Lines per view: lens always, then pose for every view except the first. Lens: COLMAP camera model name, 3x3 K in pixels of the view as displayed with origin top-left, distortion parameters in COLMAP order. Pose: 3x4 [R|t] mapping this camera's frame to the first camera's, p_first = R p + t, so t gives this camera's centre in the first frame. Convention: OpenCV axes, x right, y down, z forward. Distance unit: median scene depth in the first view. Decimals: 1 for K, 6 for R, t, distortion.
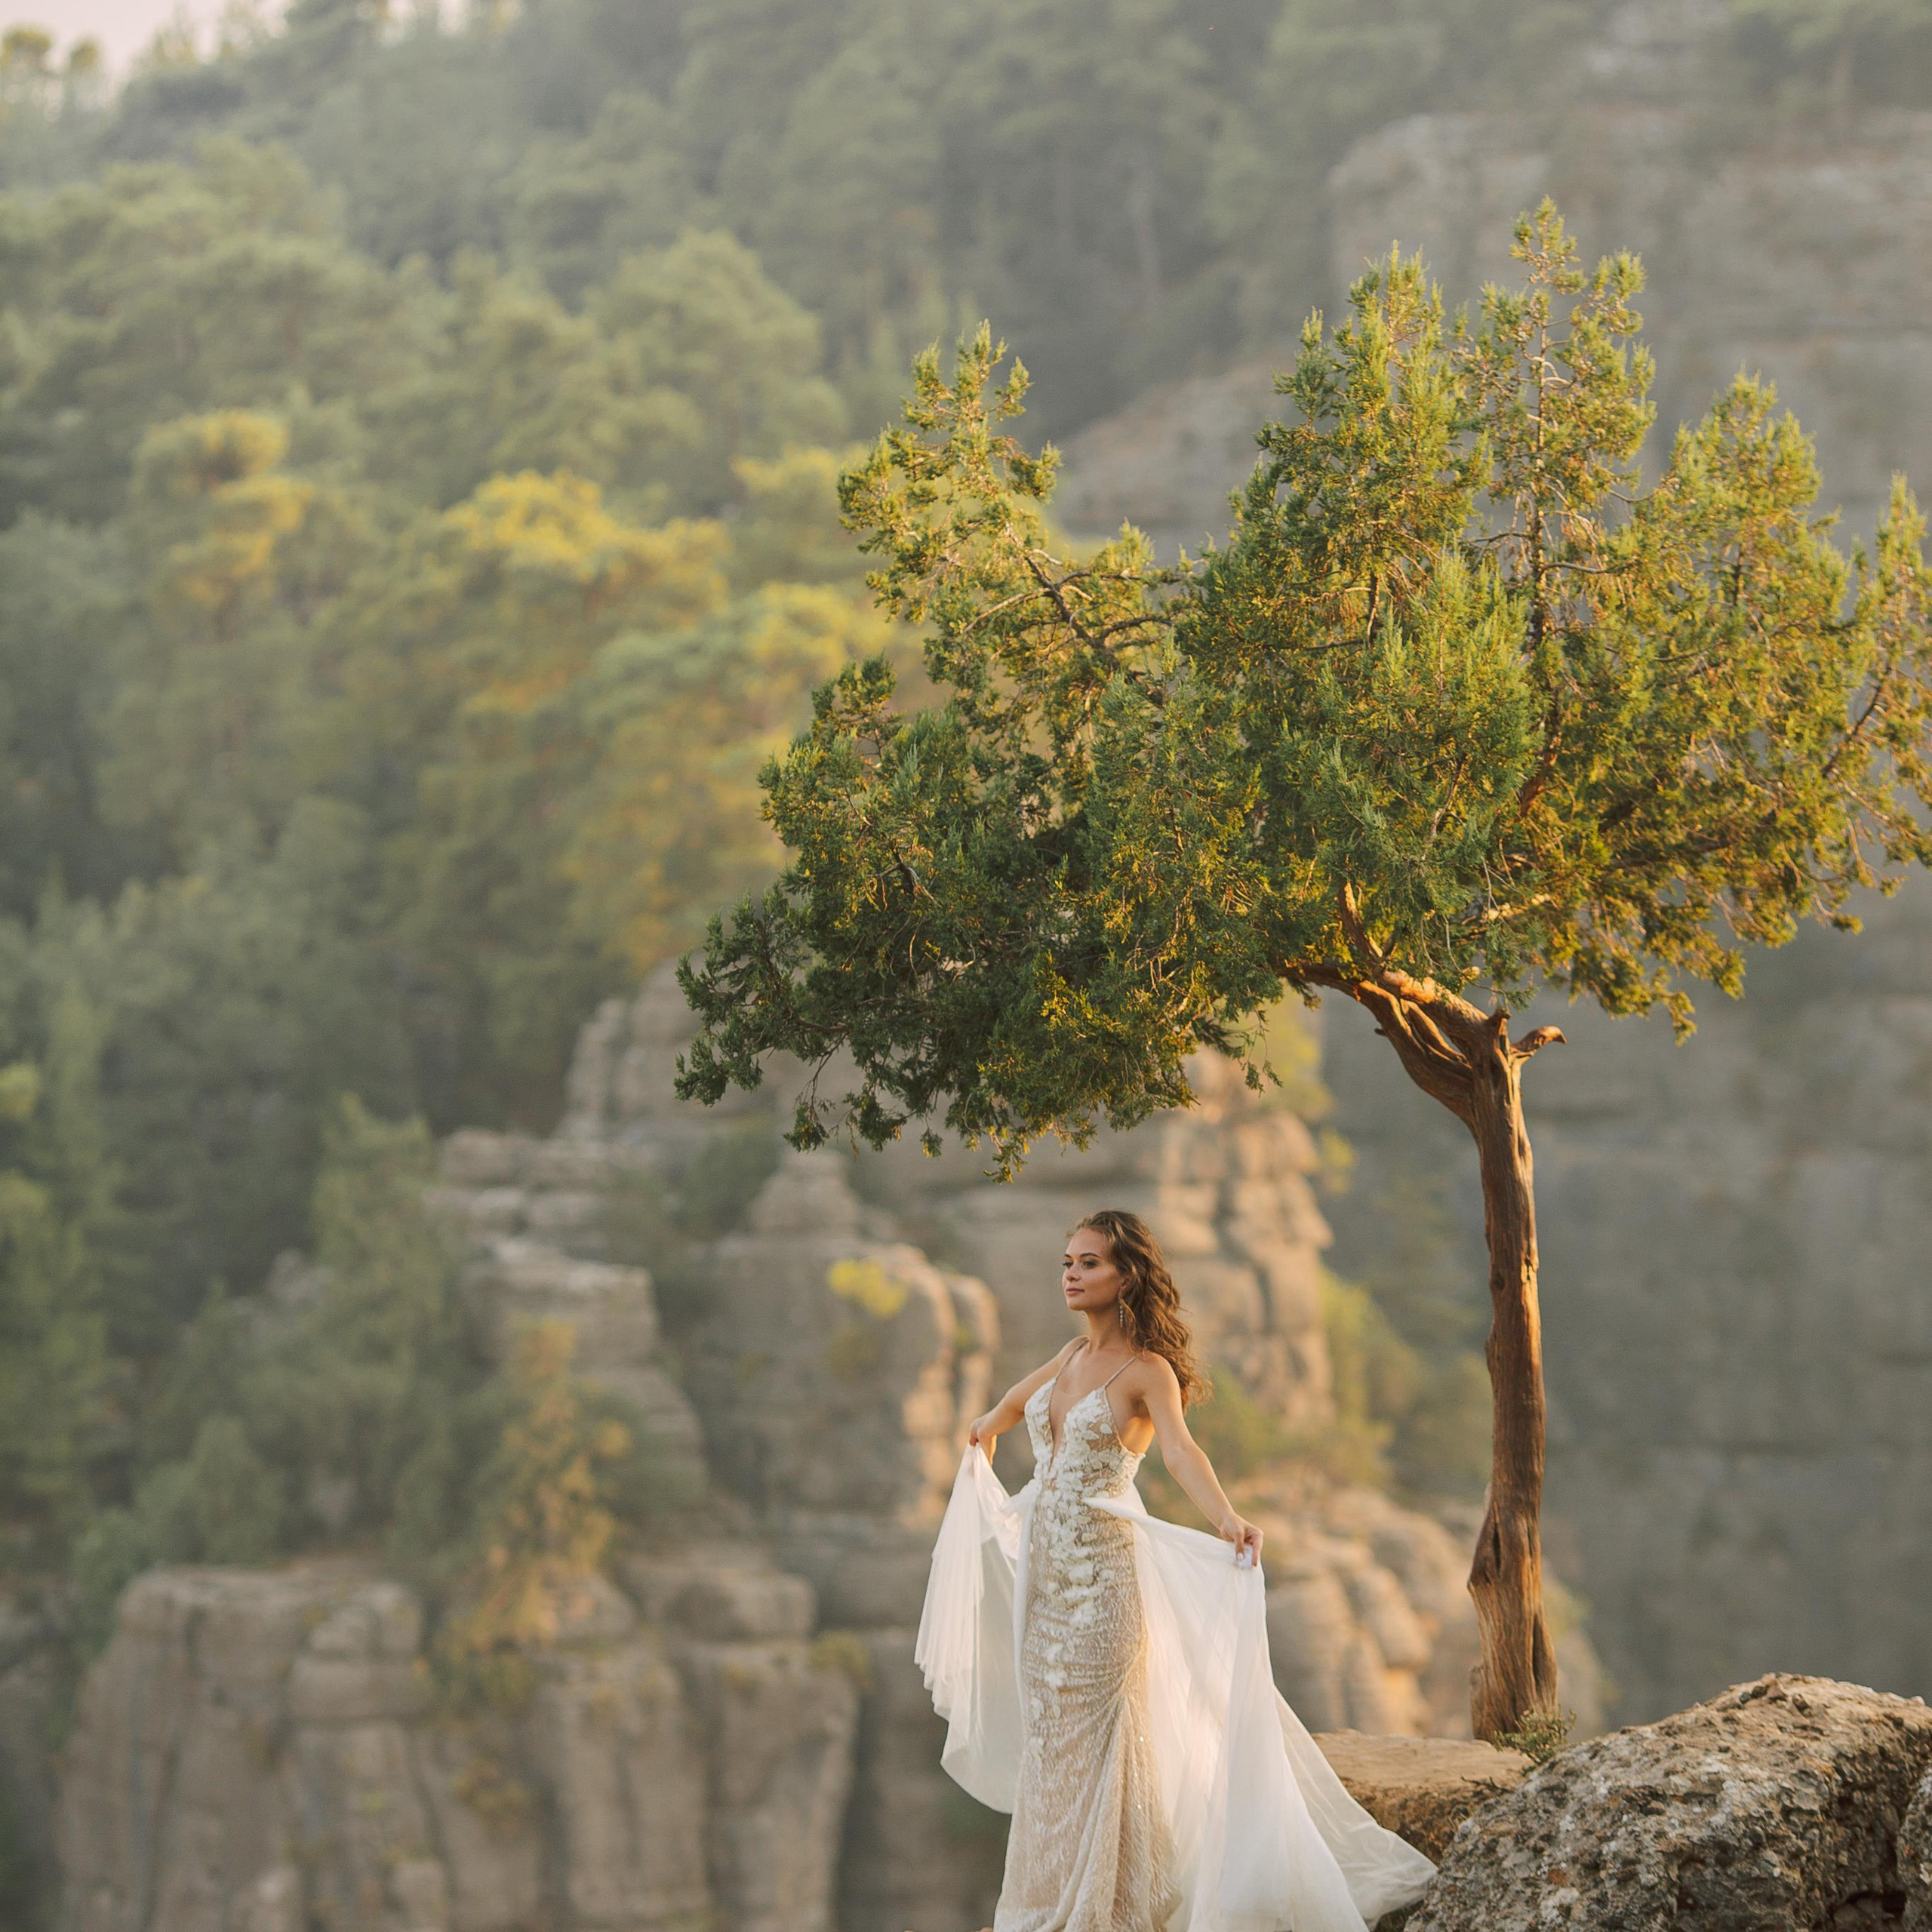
lens RADIAL K [[10976.2, 0, 966.0], [0, 10976.2, 966.0], [0, 0, 1]] dist [-0.008372, -3.892556]
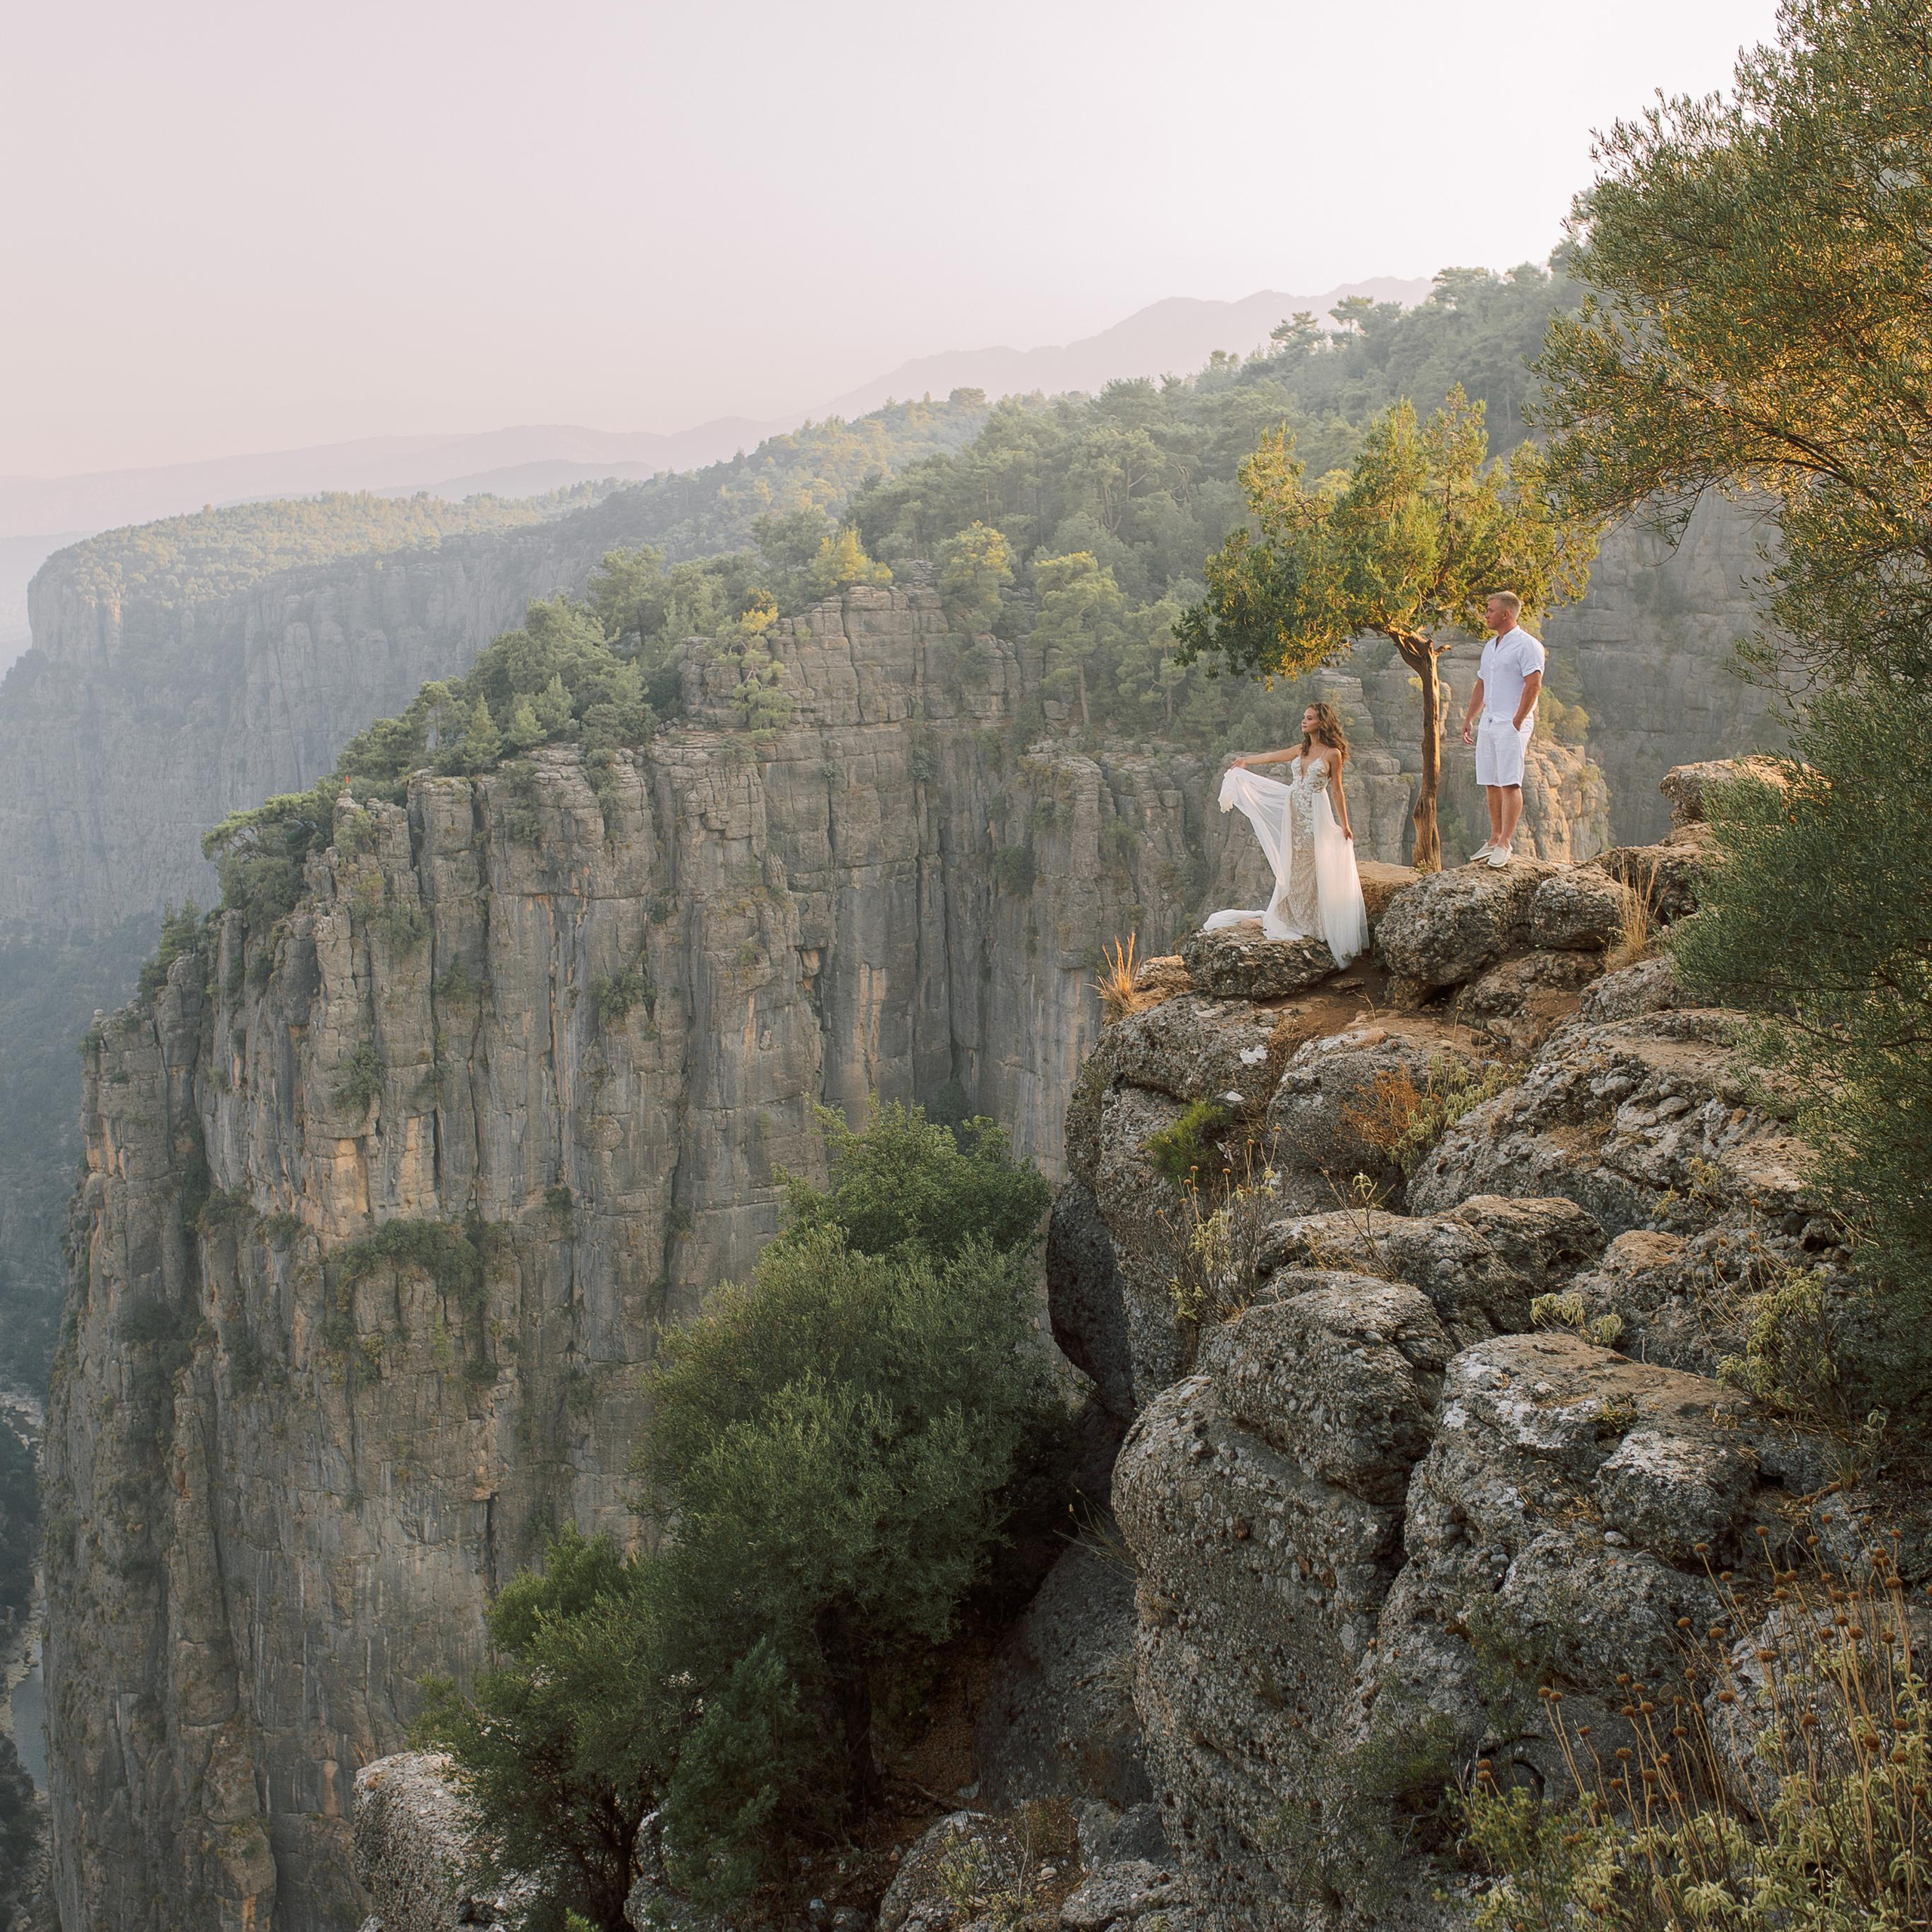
lens RADIAL K [[2729.5, 0, 957.5], [0, 2729.5, 959.7], [0, 0, 1]] dist [0.000880, 0.021529]
pose [[0.983073, 0.042955, -0.178109, 0.059339], [-0.018845, 0.990679, 0.134909, -0.008425], [0.182244, -0.129269, 0.974719, 0.186238]]
